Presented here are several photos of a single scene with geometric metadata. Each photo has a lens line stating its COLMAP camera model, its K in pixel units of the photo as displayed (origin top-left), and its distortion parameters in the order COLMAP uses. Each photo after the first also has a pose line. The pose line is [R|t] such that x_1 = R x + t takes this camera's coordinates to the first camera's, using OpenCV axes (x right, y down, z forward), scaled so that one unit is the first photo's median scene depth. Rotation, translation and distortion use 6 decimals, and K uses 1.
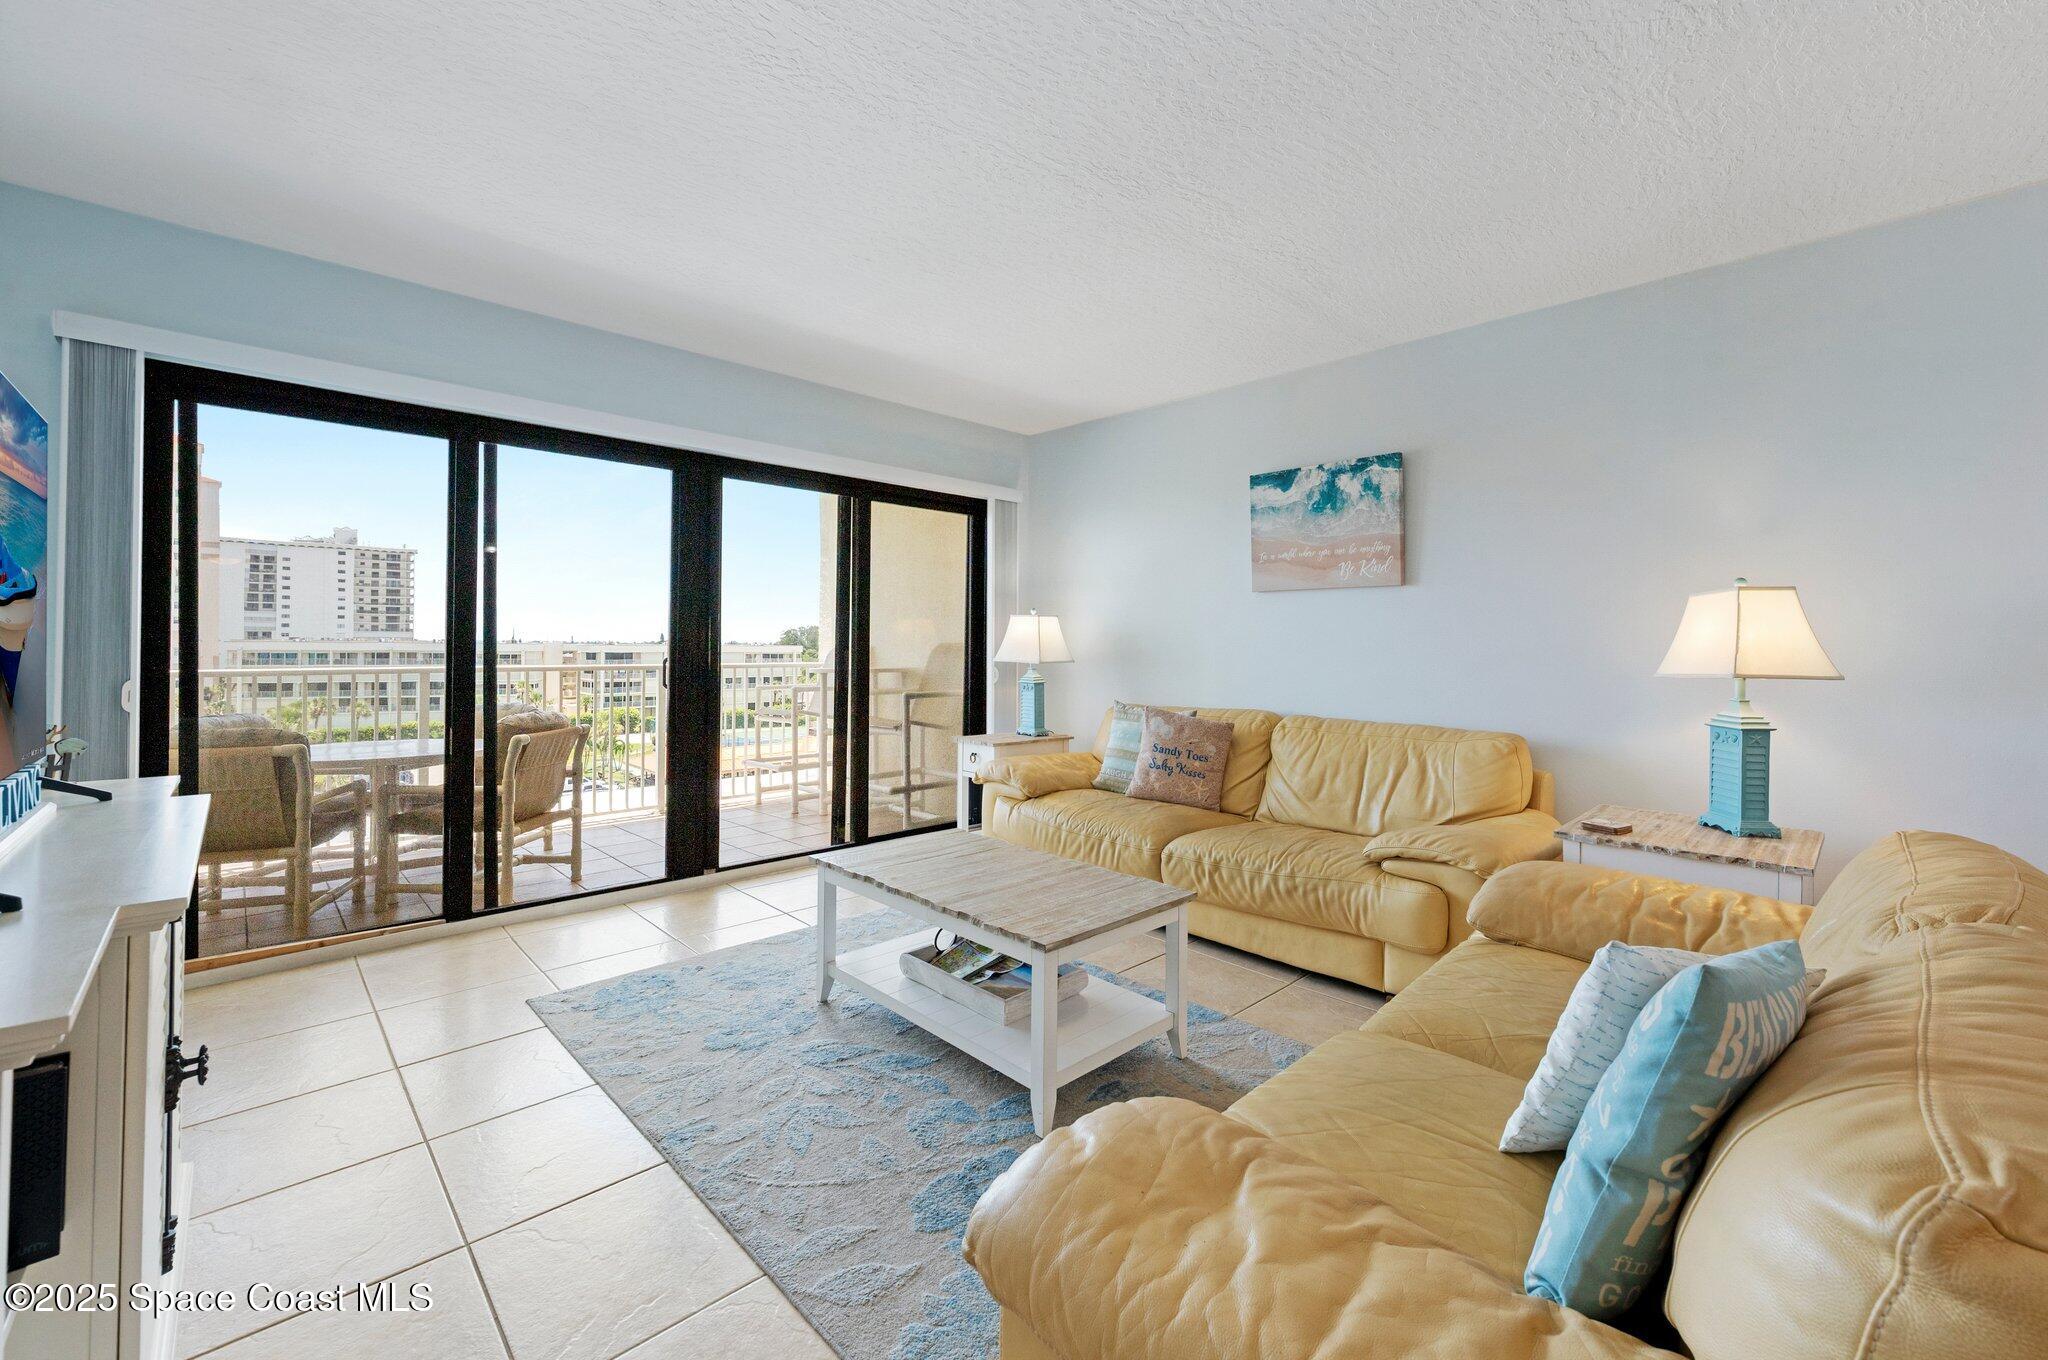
lens RADIAL K [[829.4, 0, 1044.2], [0, 829.4, 639.6], [0, 0, 1]] dist [-0.002988, 0.000160]
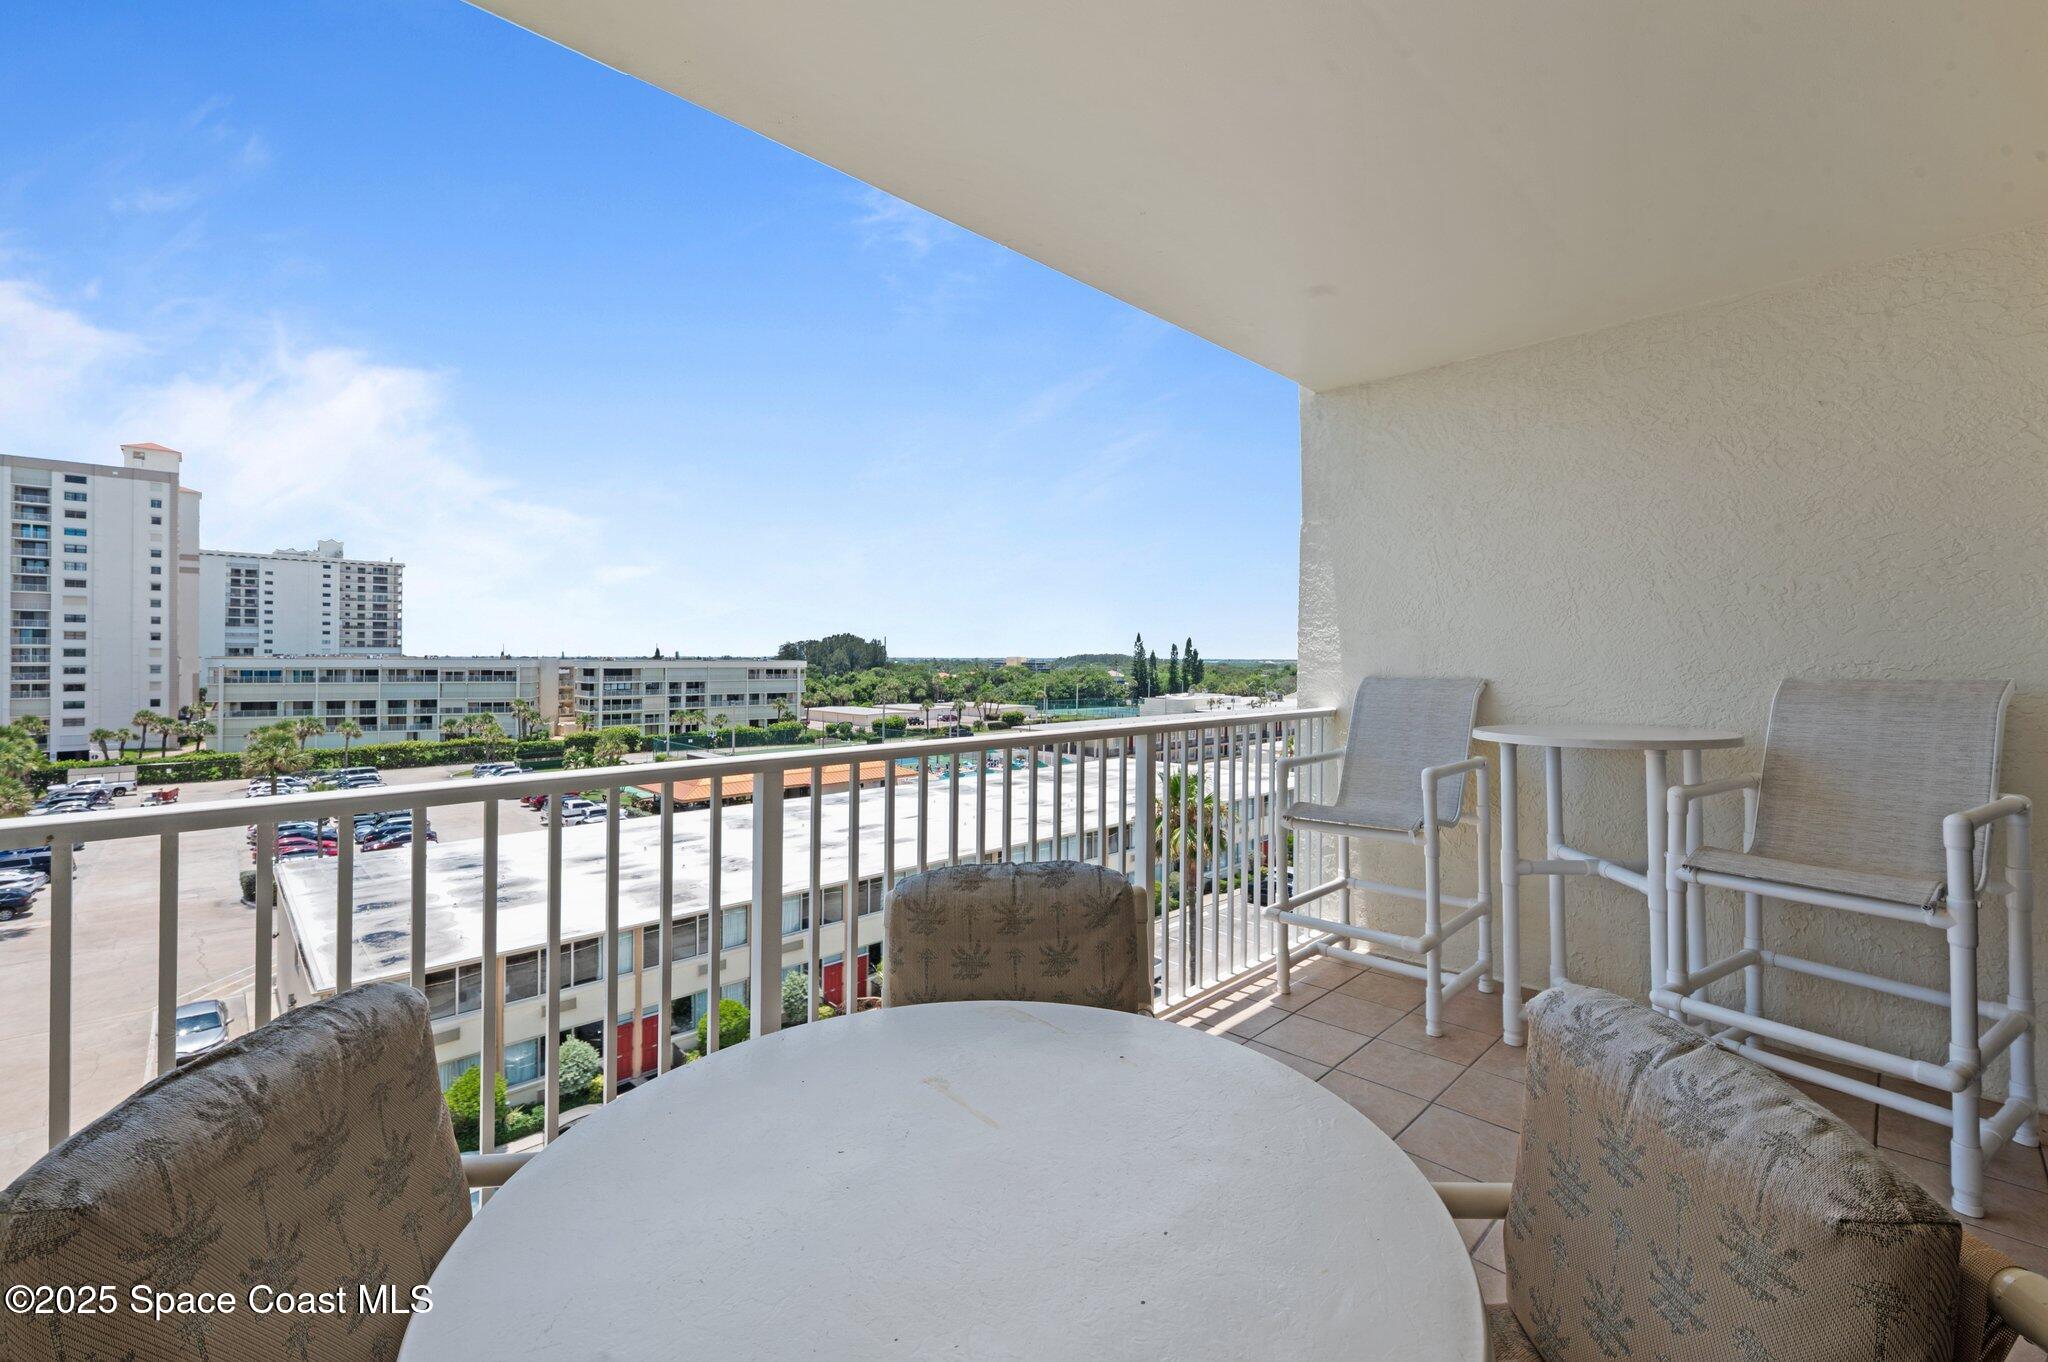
lens RADIAL K [[829.4, 0, 1040.7], [0, 829.4, 653.1], [0, 0, 1]] dist [-0.002988, 0.000160]
pose [[0.999941, -0.002892, 0.010487, -0.045394], [0.002899, 0.999996, -0.000681, -0.000684], [-0.010485, 0.000711, 0.999945, 0.044435]]
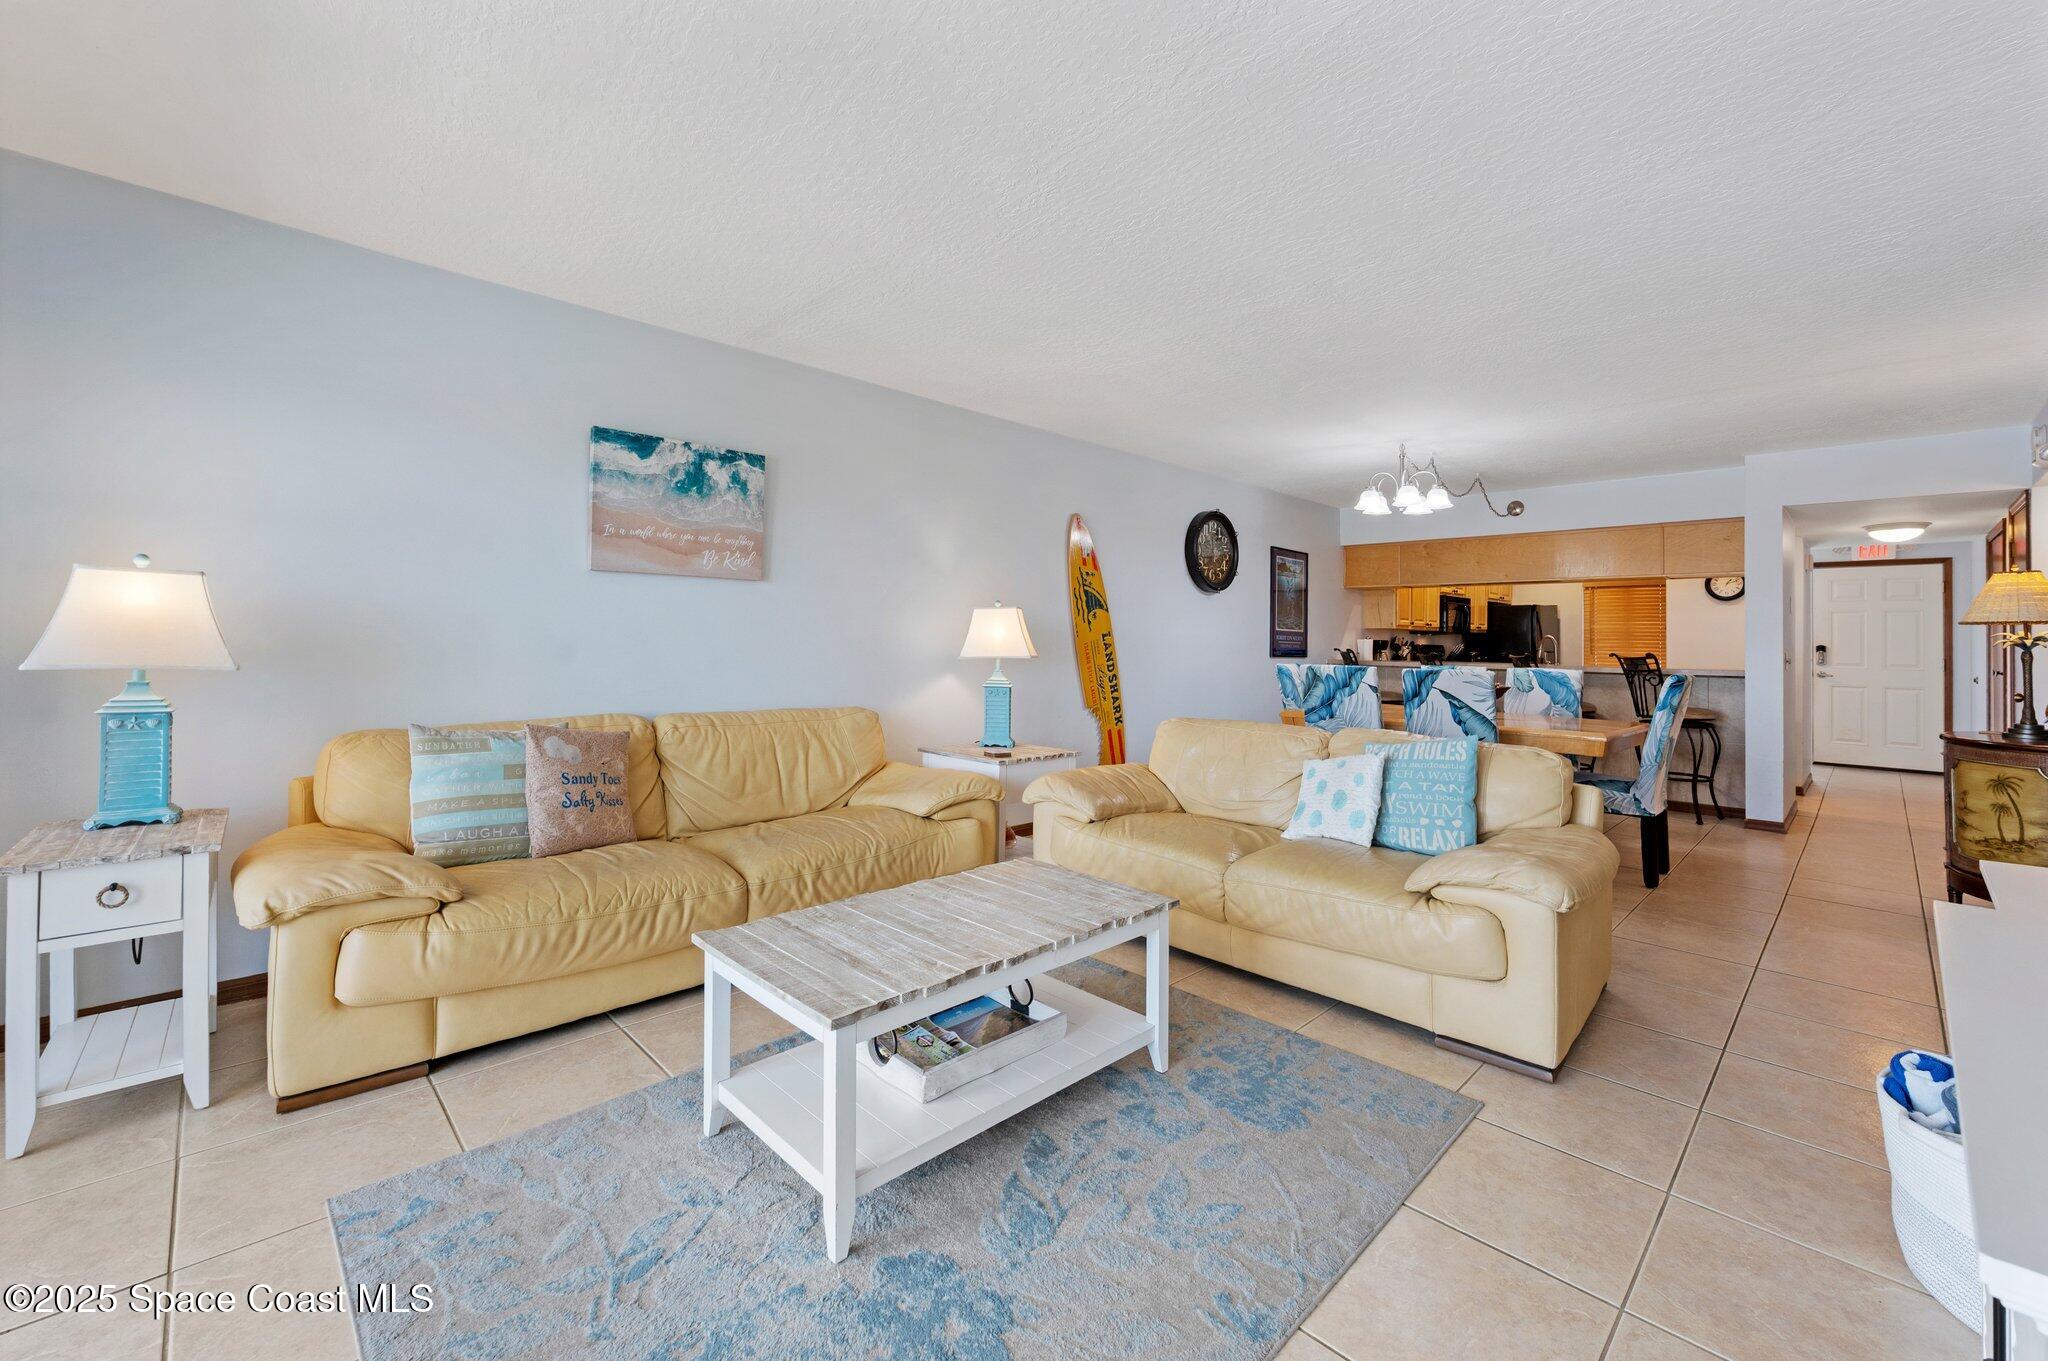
lens RADIAL K [[829.4, 0, 1031.5], [0, 829.4, 626.8], [0, 0, 1]] dist [-0.002988, 0.000160]
pose [[0.010927, 0.012965, 0.999856, -0.553421], [-0.015984, 0.999790, -0.012790, 0.001606], [-0.999813, -0.015842, 0.011132, 0.563845]]
